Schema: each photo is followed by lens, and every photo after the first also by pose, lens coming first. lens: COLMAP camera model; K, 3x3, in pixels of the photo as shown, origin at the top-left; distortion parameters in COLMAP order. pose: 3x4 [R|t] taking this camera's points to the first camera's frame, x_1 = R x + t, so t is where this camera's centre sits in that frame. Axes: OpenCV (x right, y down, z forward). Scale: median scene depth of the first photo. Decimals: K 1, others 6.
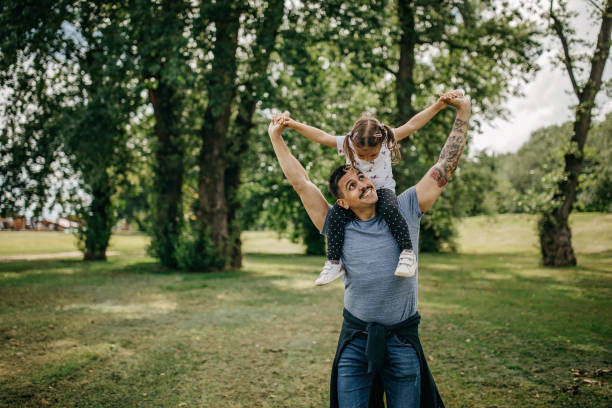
lens RADIAL K [[584.5, 0, 306.0], [0, 584.5, 204.0], [0, 0, 1]] dist [-0.000385, -0.029080]
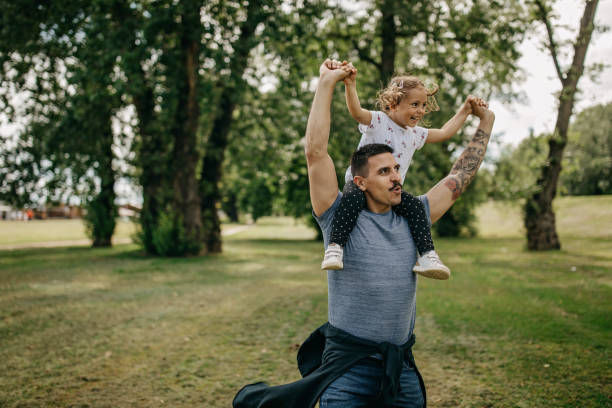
lens RADIAL K [[584.5, 0, 306.0], [0, 584.5, 204.0], [0, 0, 1]] dist [-0.000385, -0.029080]
pose [[0.994012, -0.012871, -0.108514, 0.135921], [0.015634, 0.999574, 0.024649, -0.005662], [0.108151, -0.026198, 0.993789, -0.054408]]
